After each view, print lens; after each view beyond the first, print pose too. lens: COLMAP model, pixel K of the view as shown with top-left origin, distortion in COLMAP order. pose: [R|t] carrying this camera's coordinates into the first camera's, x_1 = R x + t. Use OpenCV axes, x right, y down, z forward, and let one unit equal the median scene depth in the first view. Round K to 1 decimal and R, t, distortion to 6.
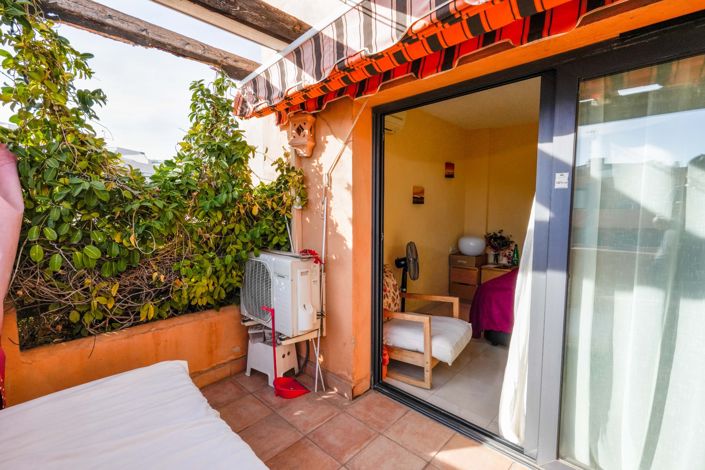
lens RADIAL K [[313.8, 0, 351.5], [0, 313.8, 237.6], [0, 0, 1]] dist [-0.002454, 0.000040]
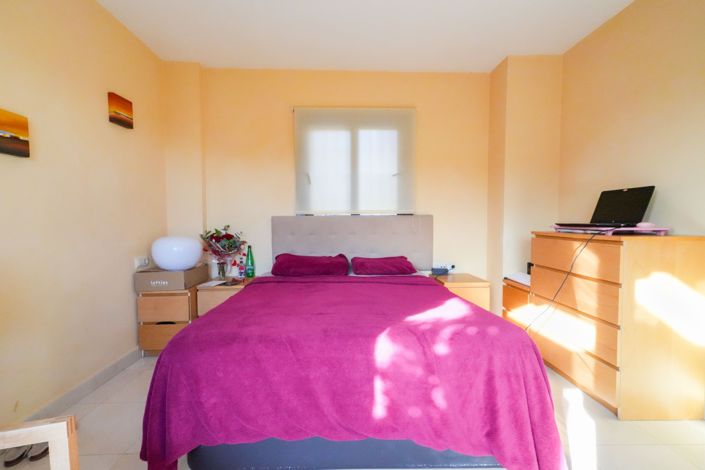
lens RADIAL K [[313.8, 0, 352.1], [0, 313.8, 235.4], [0, 0, 1]] dist [-0.002454, 0.000040]
pose [[0.700818, -0.039064, 0.712270, 0.198904], [0.067494, 0.997651, -0.011694, 0.022216], [-0.710140, 0.056270, 0.701808, 0.366183]]
